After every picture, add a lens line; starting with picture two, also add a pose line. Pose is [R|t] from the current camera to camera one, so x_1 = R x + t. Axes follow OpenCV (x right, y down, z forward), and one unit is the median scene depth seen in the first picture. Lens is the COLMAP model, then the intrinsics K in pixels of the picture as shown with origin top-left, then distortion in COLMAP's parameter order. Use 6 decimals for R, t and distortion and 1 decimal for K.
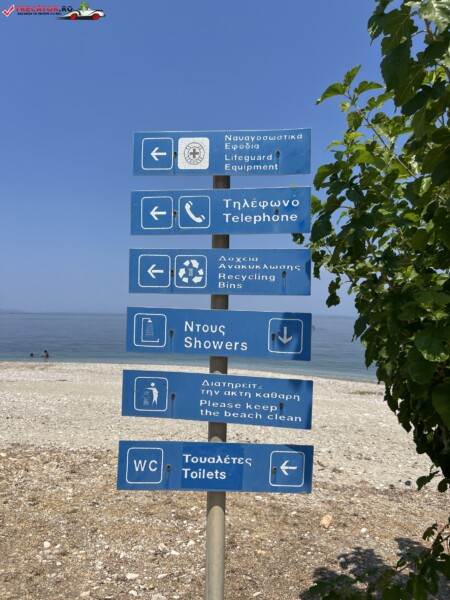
lens RADIAL K [[455.4, 0, 225.4], [0, 455.4, 300.0], [0, 0, 1]] dist [0.018294, -0.016760]
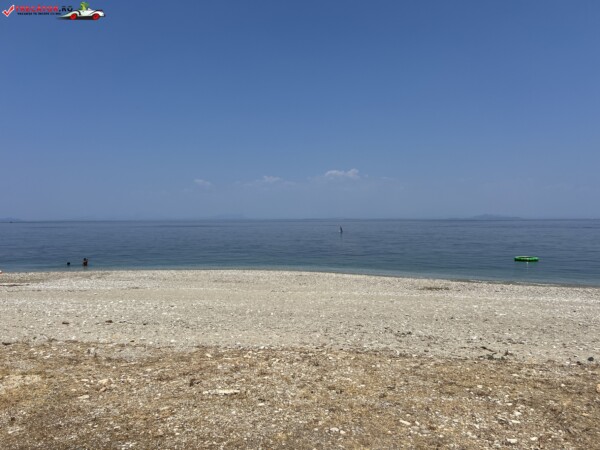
lens RADIAL K [[455.4, 0, 299.0], [0, 455.4, 224.7], [0, 0, 1]] dist [0.018294, -0.016760]
pose [[0.991700, -0.019745, 0.127047, -0.132761], [0.013908, 0.998814, 0.046665, 0.001332], [-0.127818, -0.044511, 0.990798, -0.004904]]
